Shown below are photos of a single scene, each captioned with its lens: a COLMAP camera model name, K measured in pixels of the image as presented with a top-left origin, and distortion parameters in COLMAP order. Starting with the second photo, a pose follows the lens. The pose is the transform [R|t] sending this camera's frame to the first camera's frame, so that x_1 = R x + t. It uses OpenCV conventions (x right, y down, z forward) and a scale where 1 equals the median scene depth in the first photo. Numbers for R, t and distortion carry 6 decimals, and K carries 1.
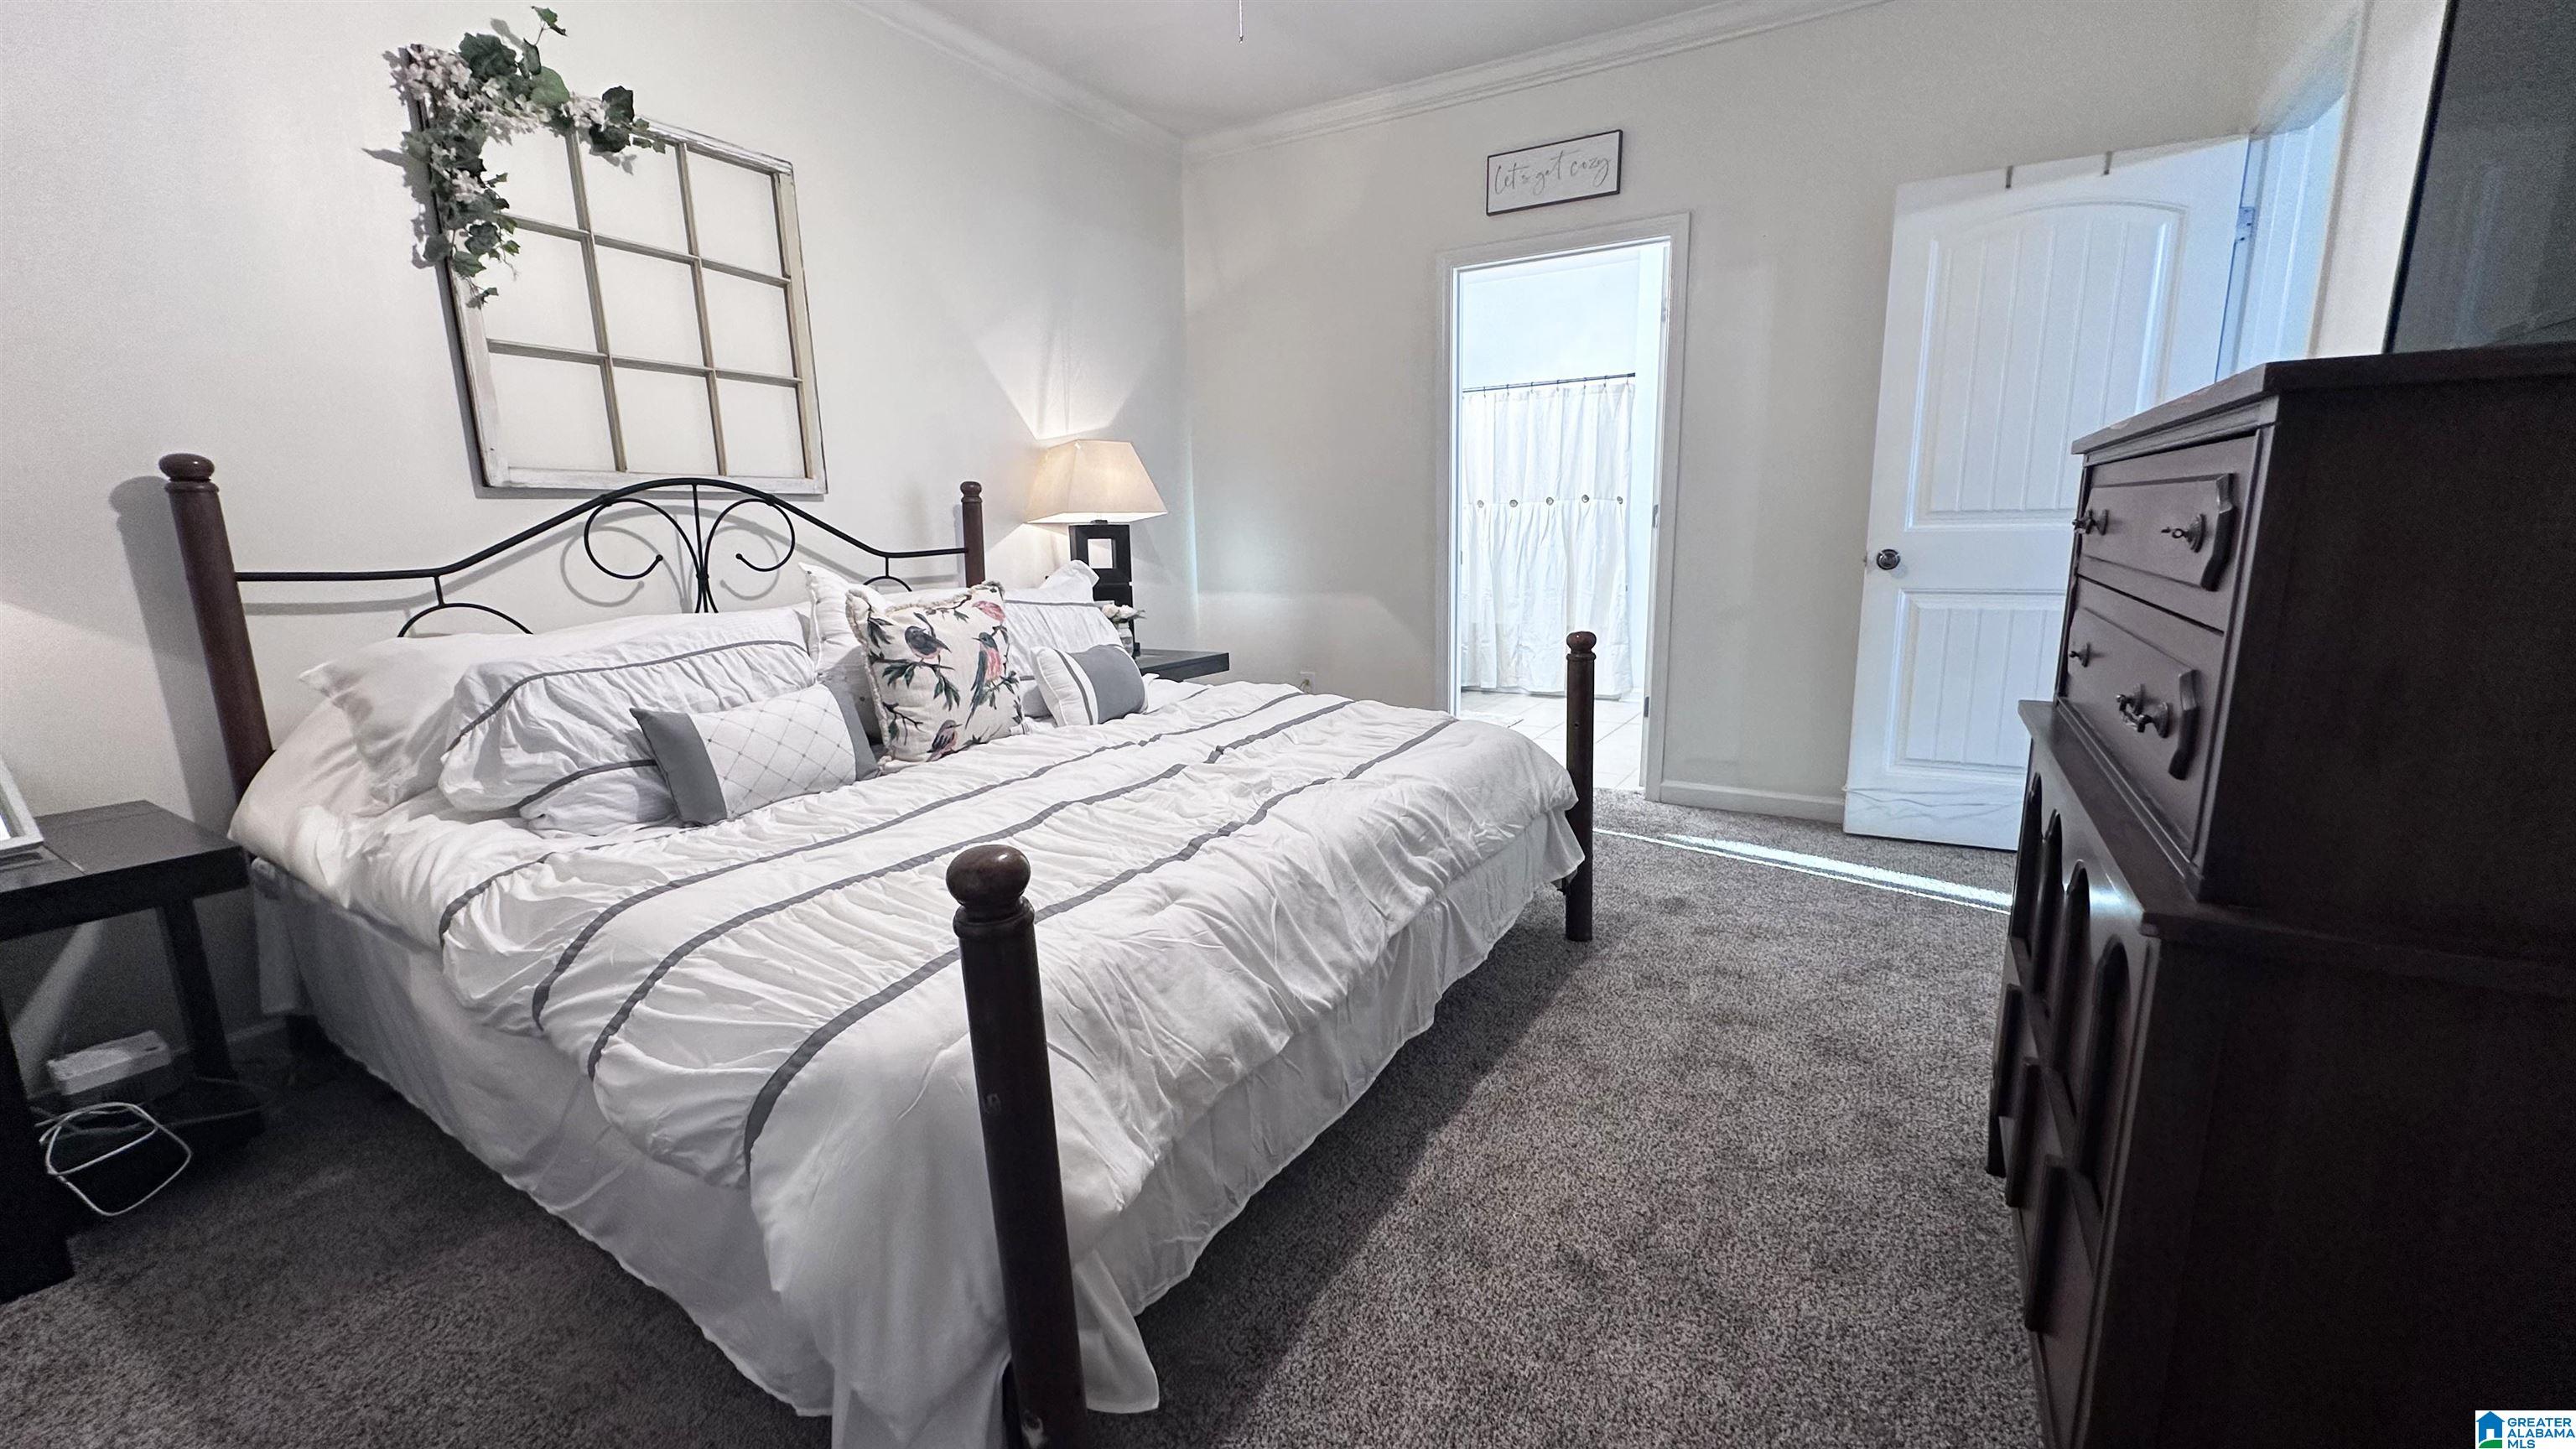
lens RADIAL K [[1019.1, 0, 1288.0], [0, 1019.1, 724.5], [0, 0, 1]] dist [0.016883, 0.000346]
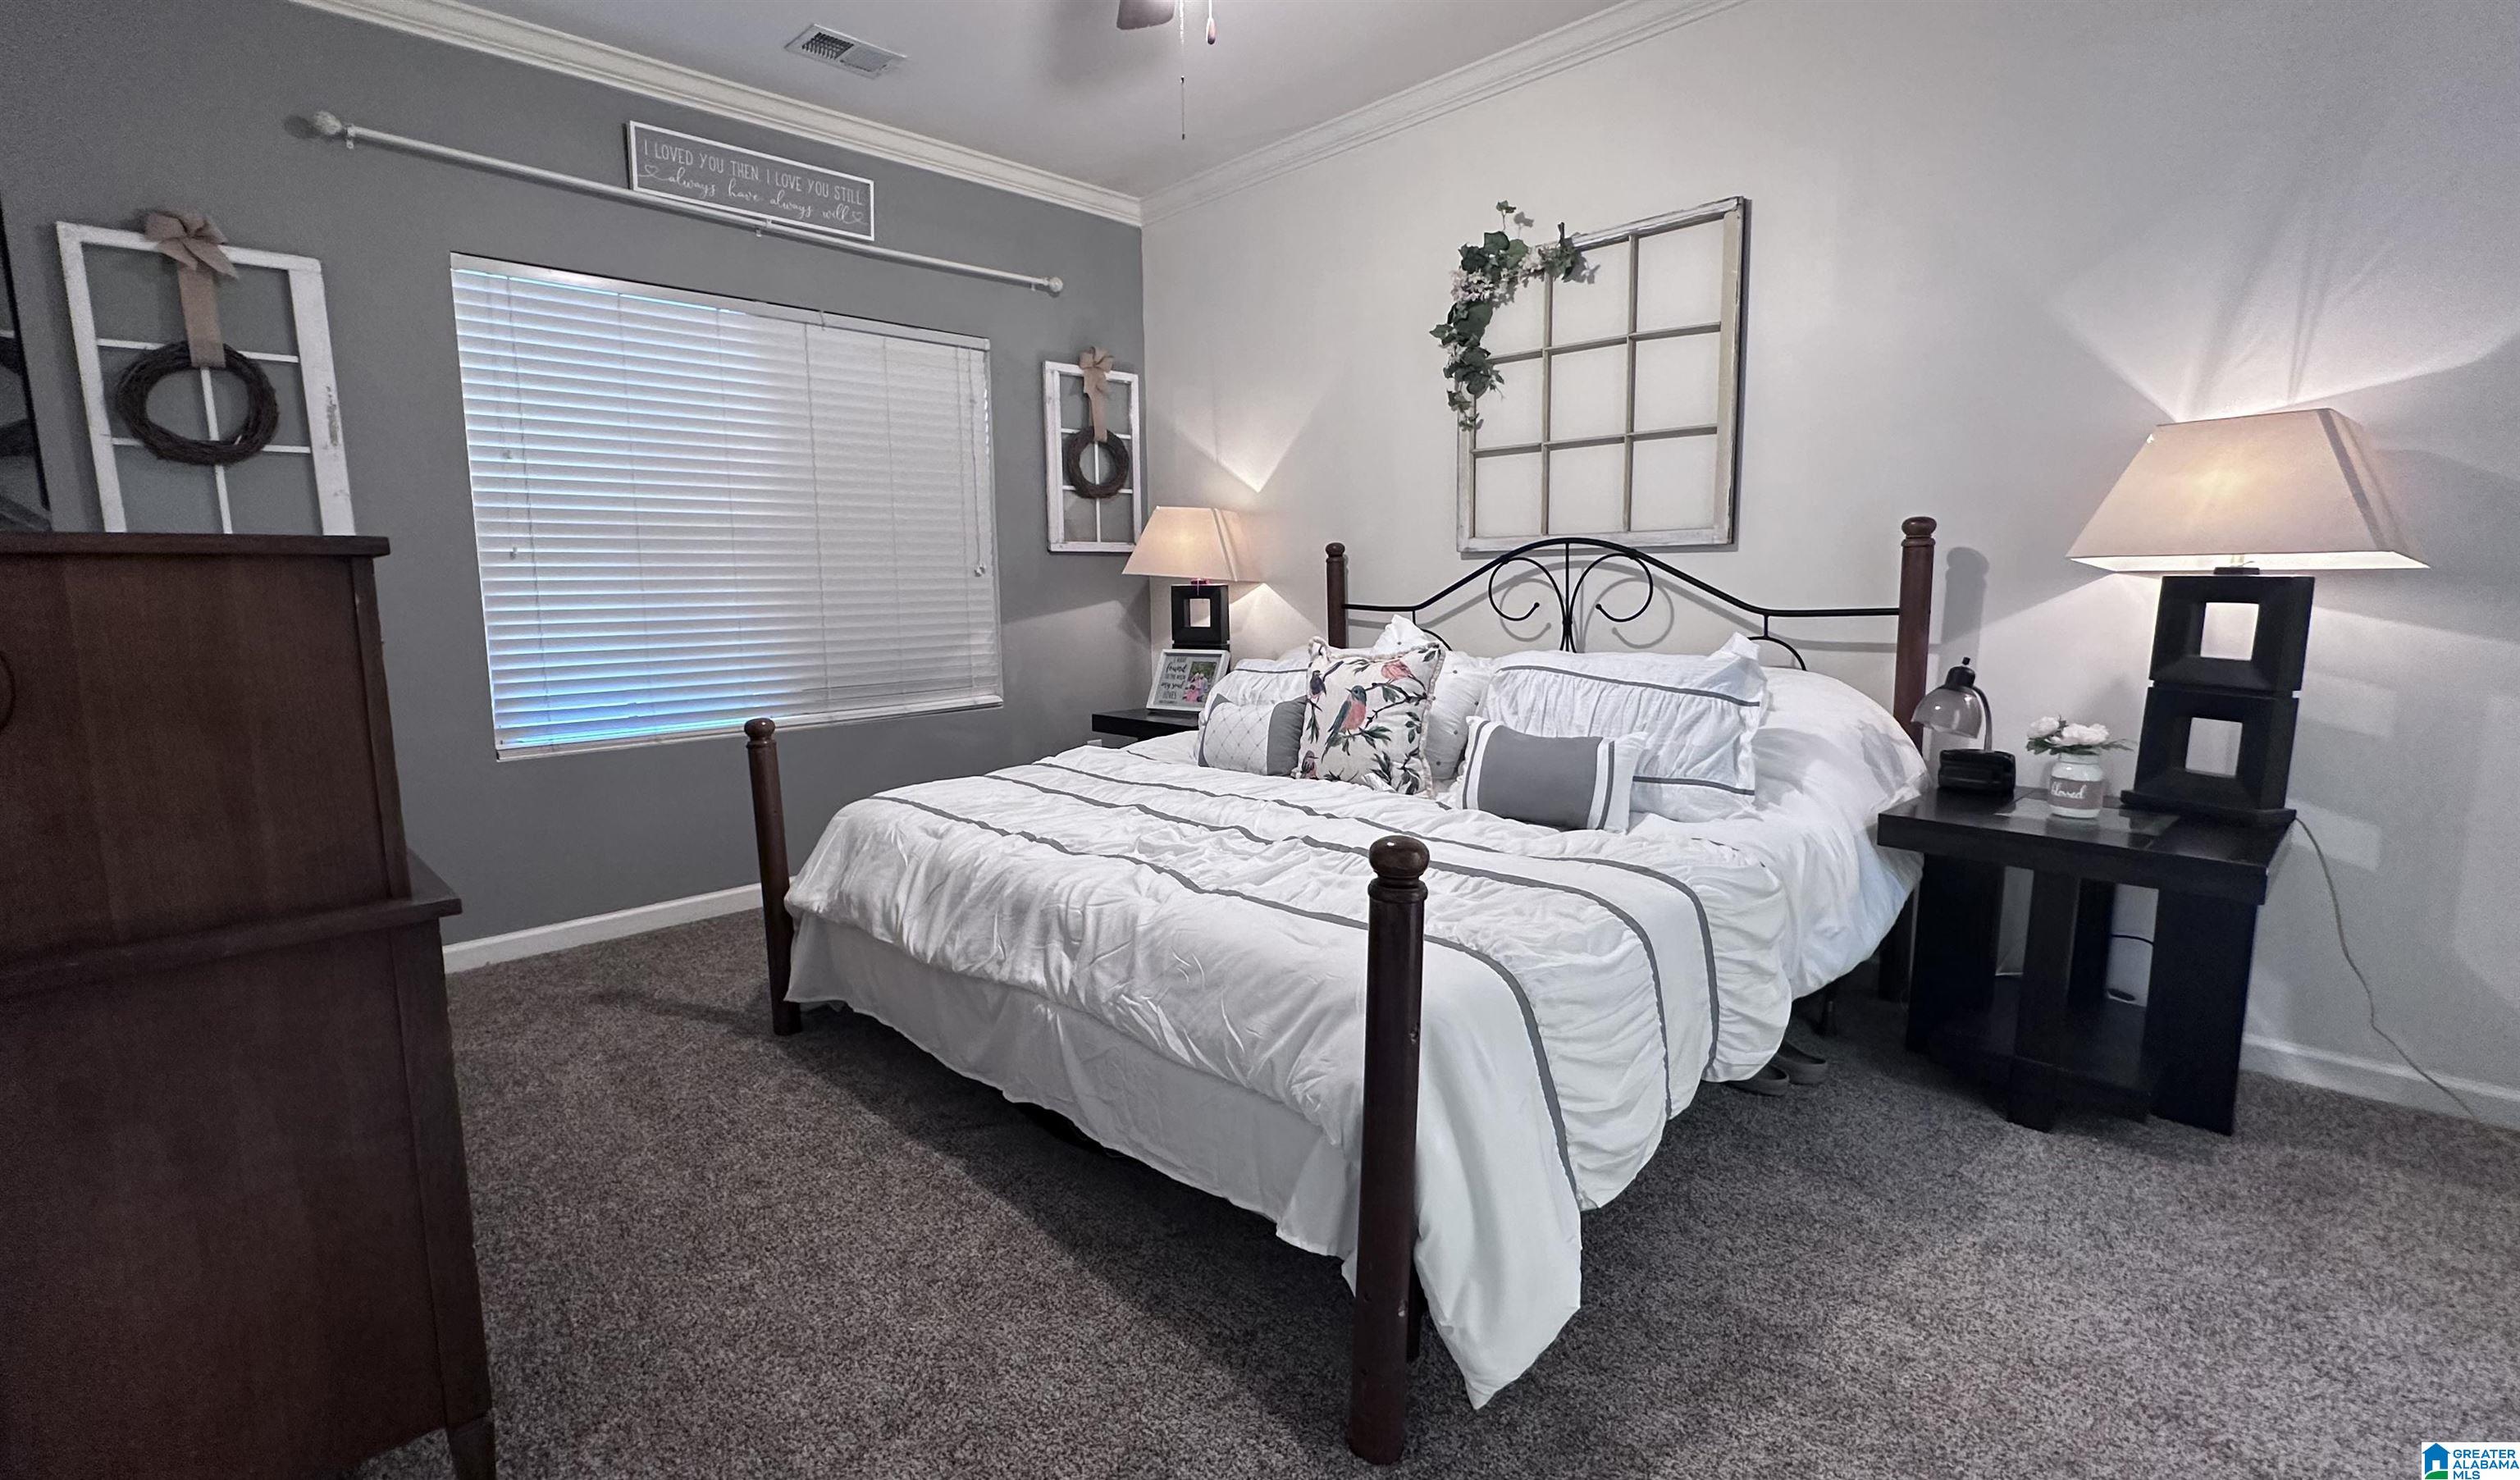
lens RADIAL K [[1175.7, 0, 1260.0], [0, 1175.7, 740.0], [0, 0, 1]] dist [0.001998, 0.000043]
pose [[-0.264396, 0.156429, -0.951643, 0.822241], [-0.164538, 0.964974, 0.204334, -0.239238], [0.950275, 0.210607, -0.229396, 1.046555]]
